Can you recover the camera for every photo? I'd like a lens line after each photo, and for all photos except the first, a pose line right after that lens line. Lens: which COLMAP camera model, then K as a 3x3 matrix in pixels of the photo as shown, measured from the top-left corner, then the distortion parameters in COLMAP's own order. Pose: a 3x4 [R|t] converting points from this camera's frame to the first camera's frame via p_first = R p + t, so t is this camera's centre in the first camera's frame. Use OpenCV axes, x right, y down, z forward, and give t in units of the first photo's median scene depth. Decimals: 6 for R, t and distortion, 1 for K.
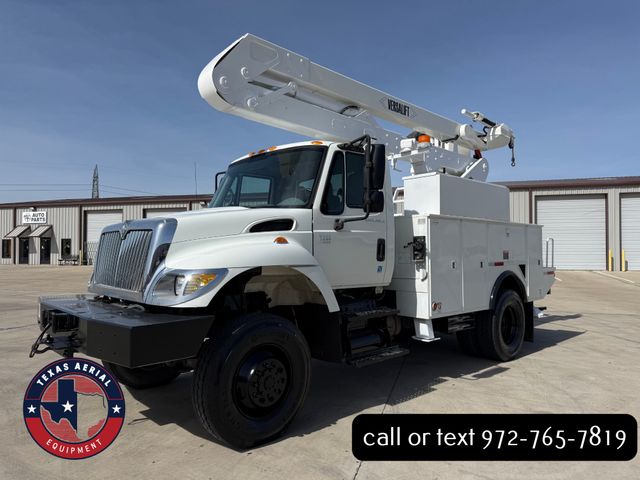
lens RADIAL K [[449.9, 0, 315.2], [0, 449.9, 242.1], [0, 0, 1]] dist [0.081172, -0.106880]
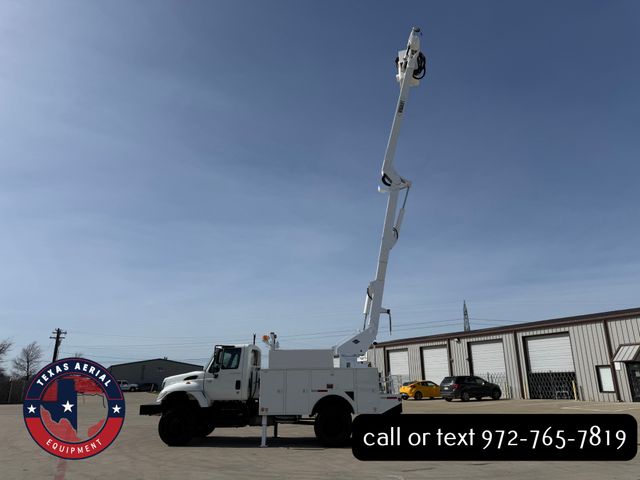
lens RADIAL K [[449.9, 0, 323.0], [0, 449.9, 237.9], [0, 0, 1]] dist [0.081172, -0.106880]
pose [[0.691532, -0.223798, -0.686803, 2.000167], [0.021044, 0.956633, -0.290534, -0.018326], [0.722039, 0.186460, 0.666252, -0.454594]]
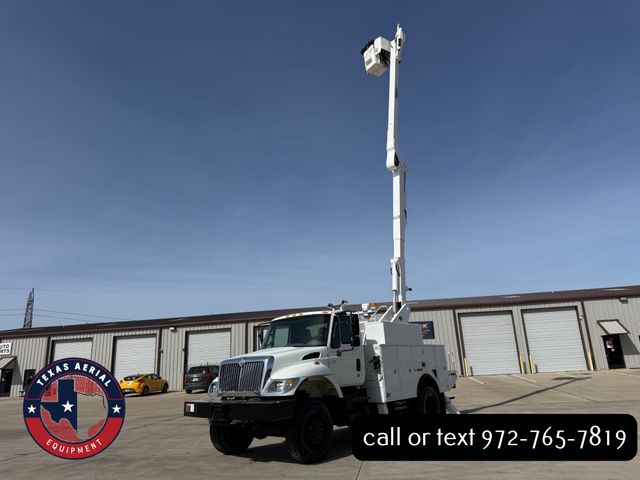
lens RADIAL K [[449.9, 0, 324.0], [0, 449.9, 234.6], [0, 0, 1]] dist [0.081172, -0.106880]
pose [[0.989934, -0.010135, 0.141170, -0.219294], [0.046784, 0.964796, -0.258805, -0.021849], [-0.133577, 0.262804, 0.955558, -0.807952]]
